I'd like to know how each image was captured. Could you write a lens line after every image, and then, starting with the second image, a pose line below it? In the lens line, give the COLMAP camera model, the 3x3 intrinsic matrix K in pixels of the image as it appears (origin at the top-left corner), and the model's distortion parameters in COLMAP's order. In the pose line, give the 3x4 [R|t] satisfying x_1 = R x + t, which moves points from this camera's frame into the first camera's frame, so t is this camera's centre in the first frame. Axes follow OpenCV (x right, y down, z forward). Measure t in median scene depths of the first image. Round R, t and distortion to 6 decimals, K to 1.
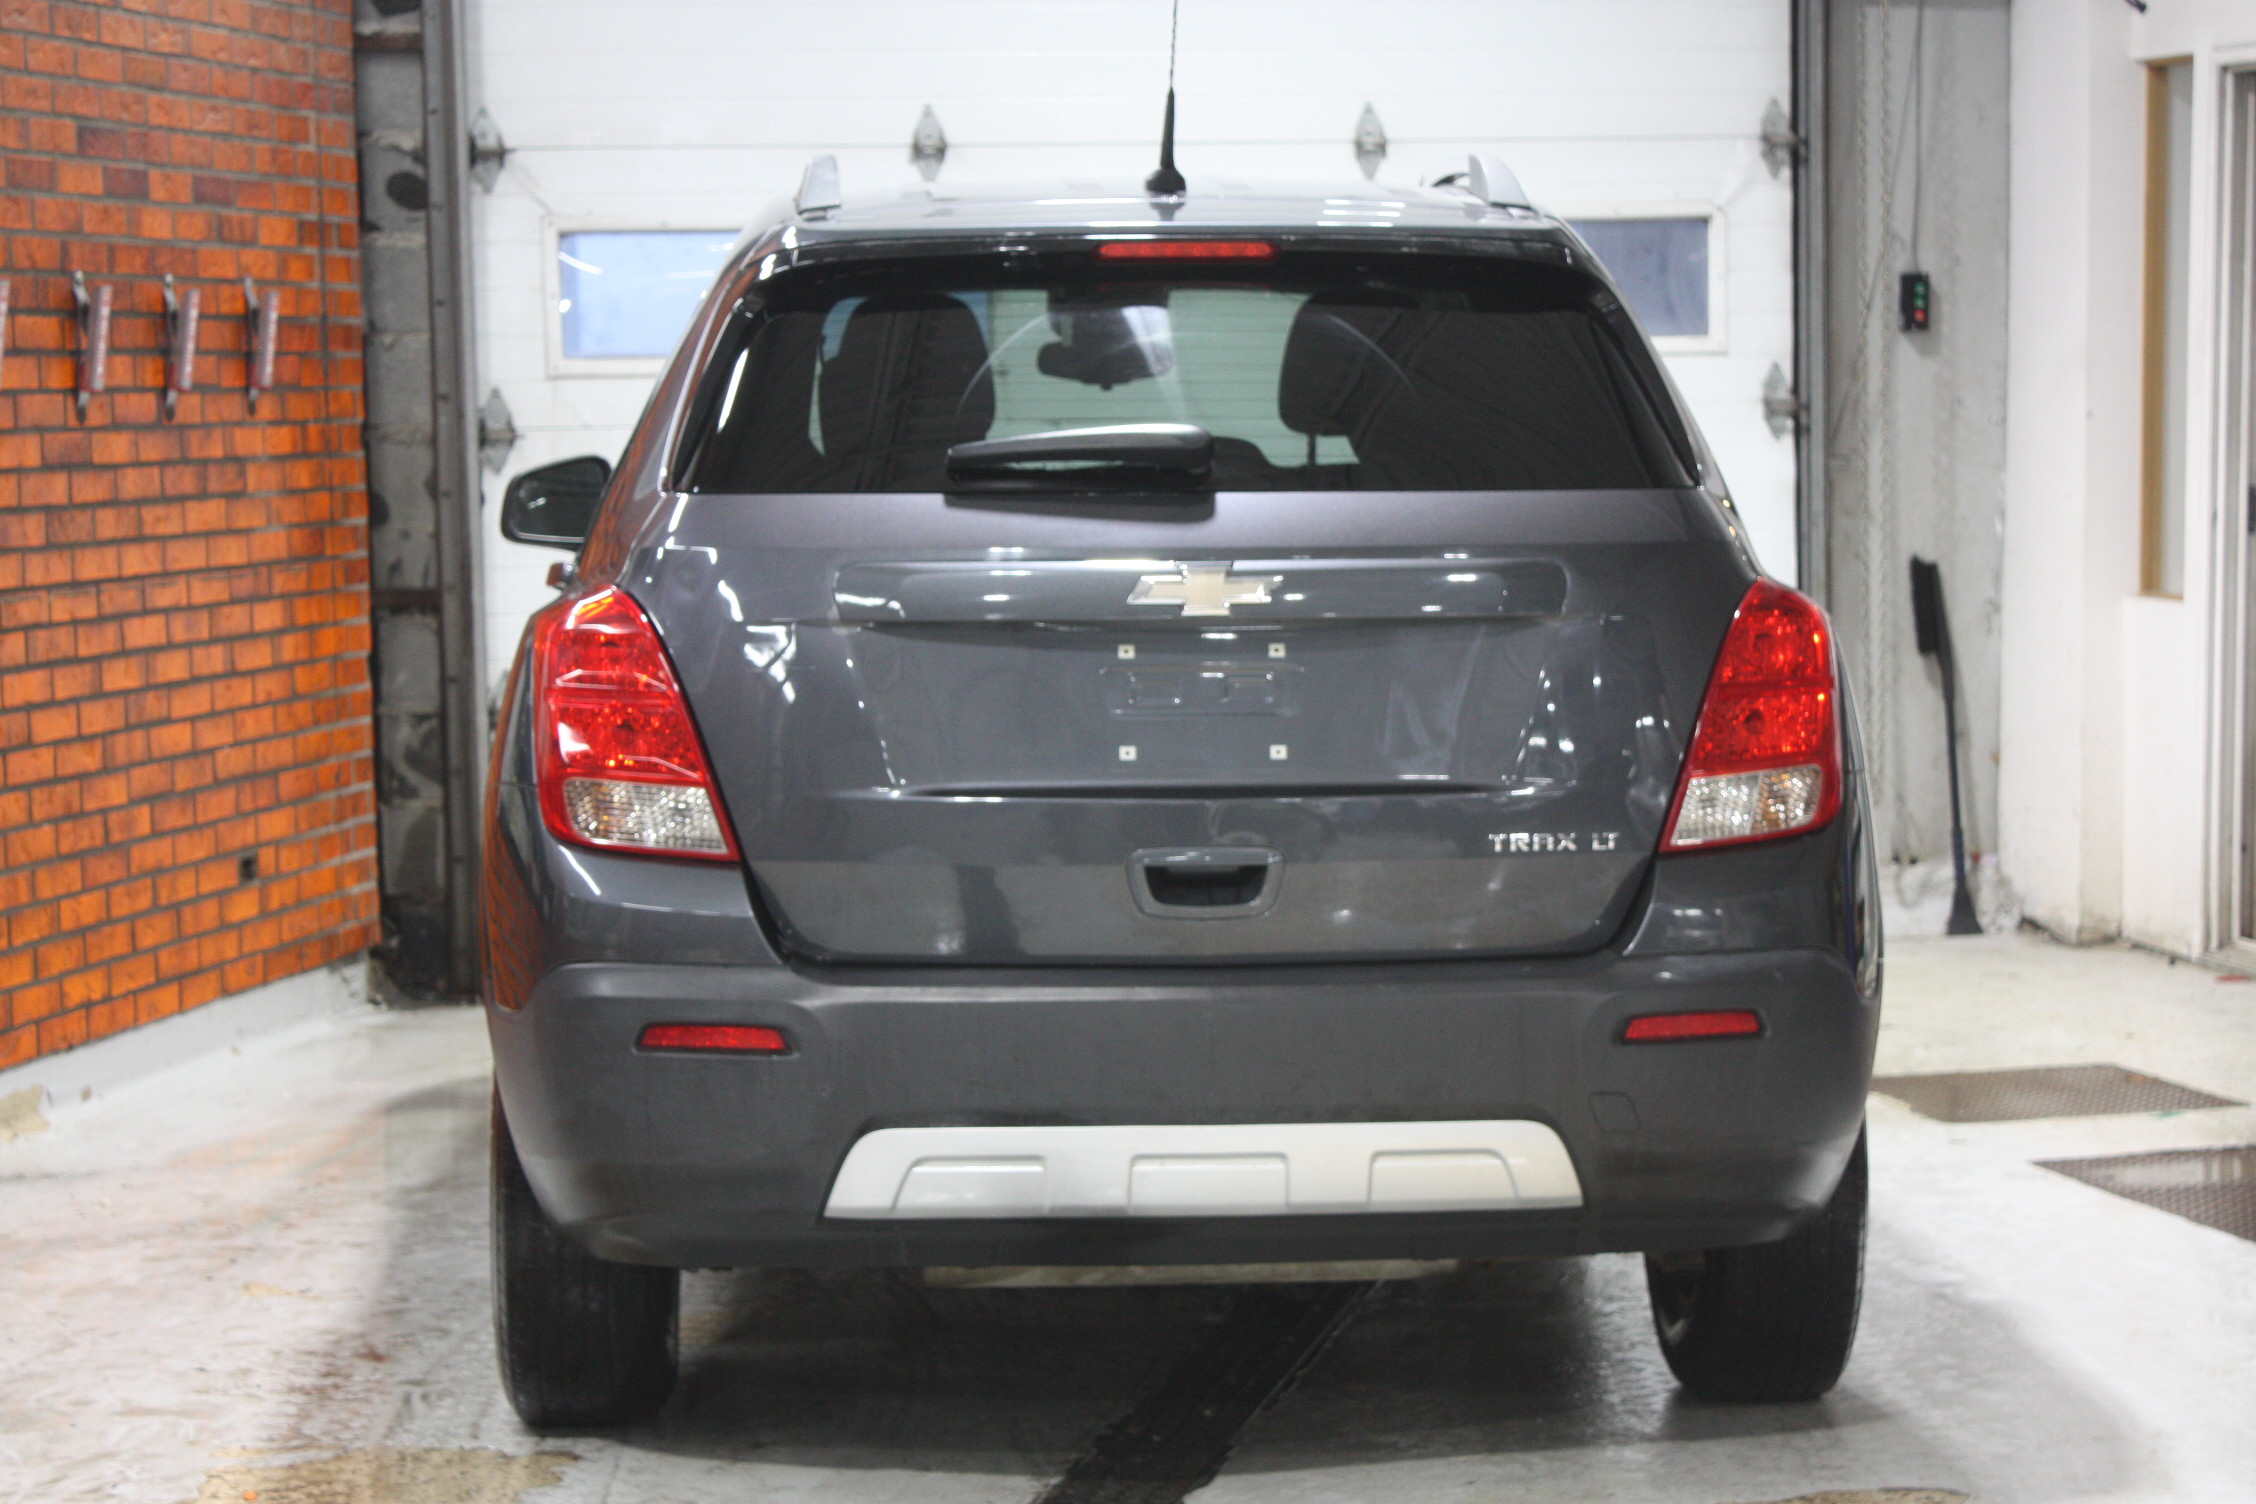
lens RADIAL K [[5045.3, 0, 1143.0], [0, 5045.3, 740.5], [0, 0, 1]] dist [0.133996, 0.000000]
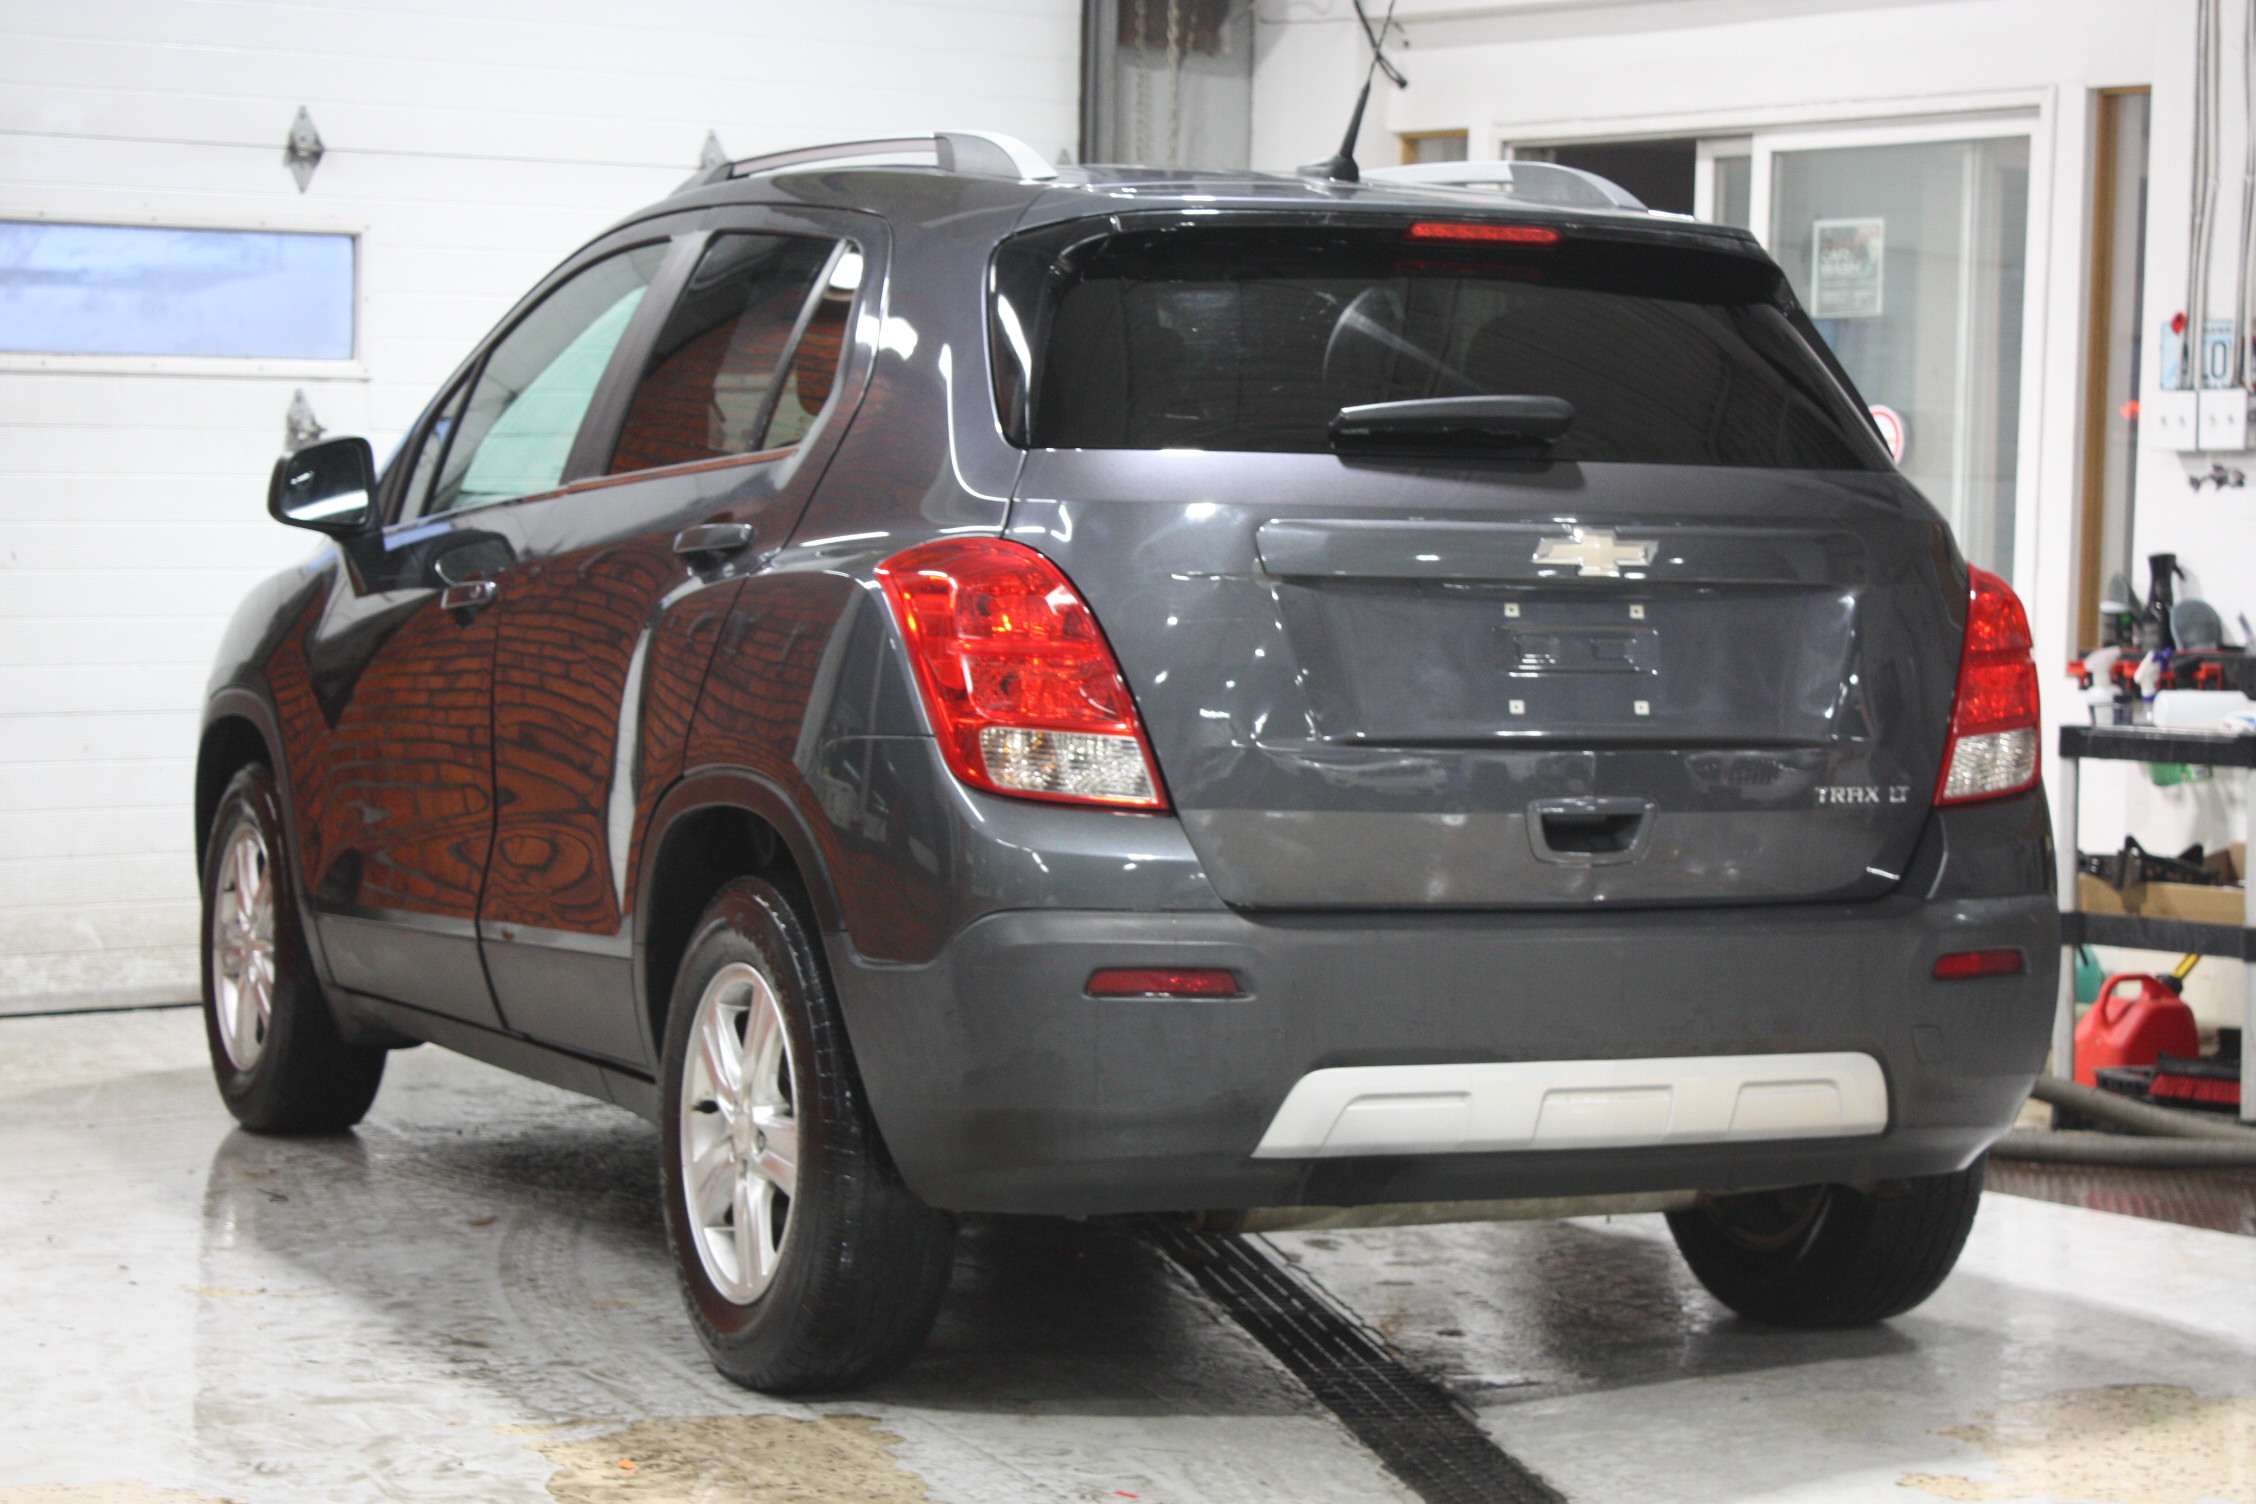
lens RADIAL K [[5070.6, 0, 1122.4], [0, 5070.6, 763.1], [0, 0, 1]] dist [0.127628, 0.000000]
pose [[0.928100, 0.006450, 0.372276, -0.425556], [-0.000010, 0.999850, -0.017298, 0.029230], [-0.372332, 0.016051, 0.927961, 0.050072]]
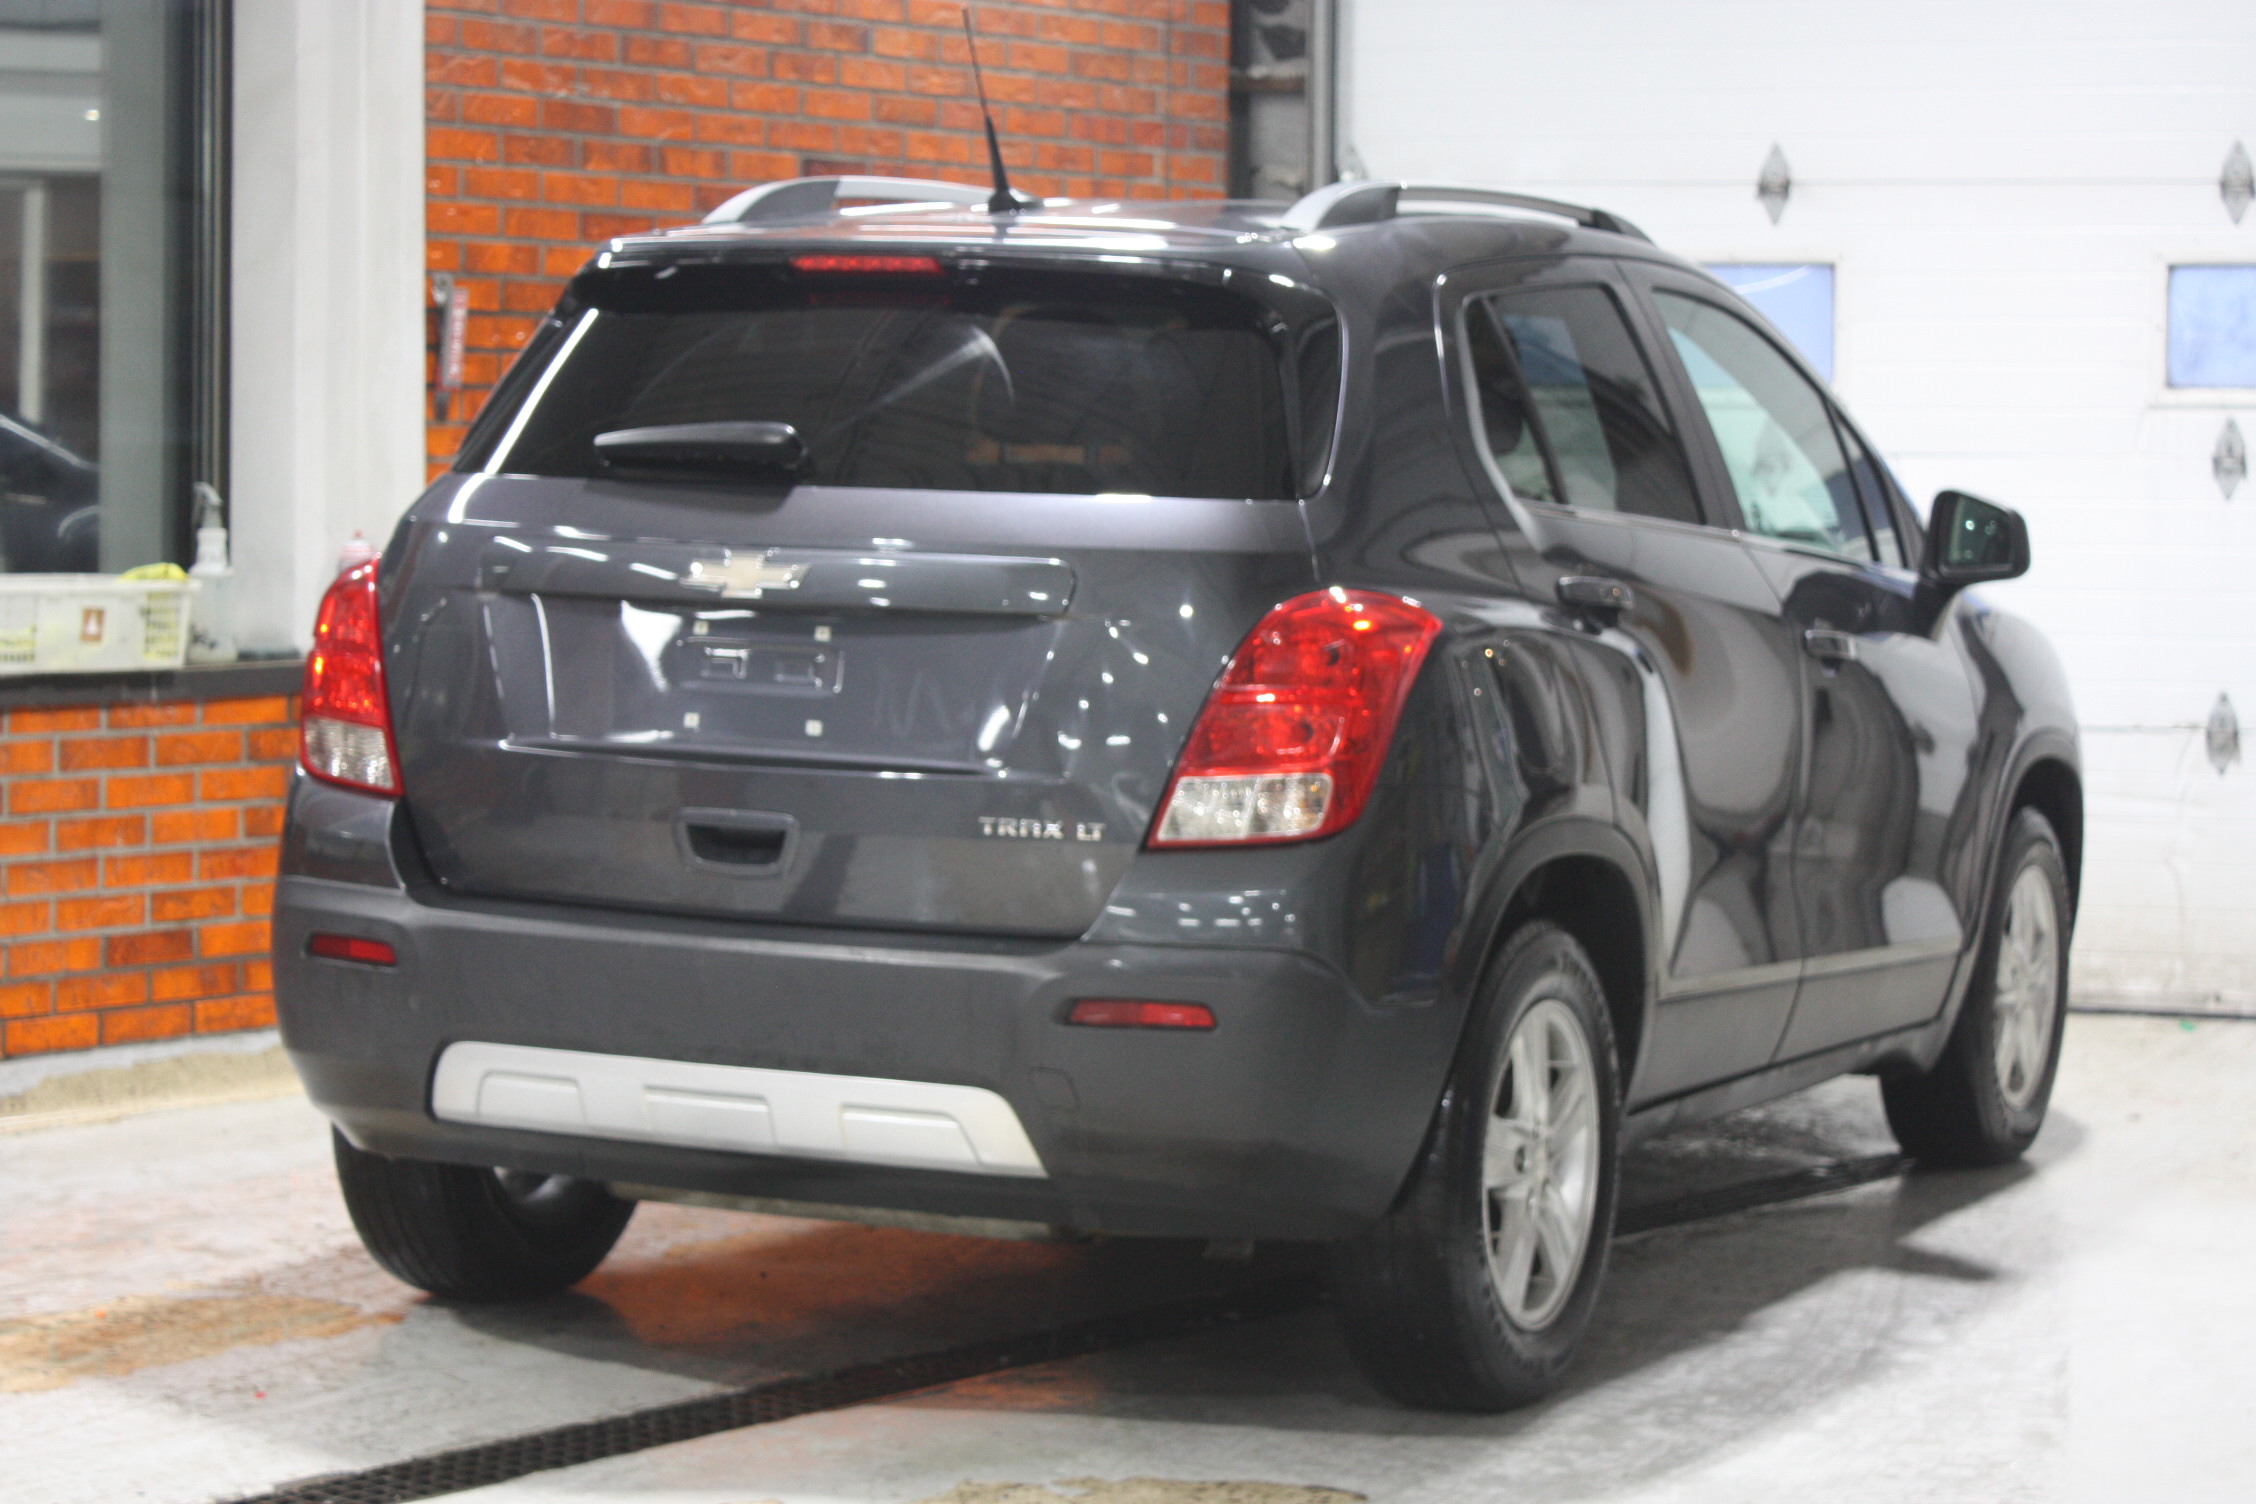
lens RADIAL K [[5070.6, 0, 1125.4], [0, 5070.6, 750.2], [0, 0, 1]] dist [0.127628, 0.000000]
pose [[0.878858, 0.061305, -0.473129, 0.542399], [-0.066051, 0.997794, 0.006595, -0.003987], [0.472490, 0.025454, 0.880968, 0.070226]]
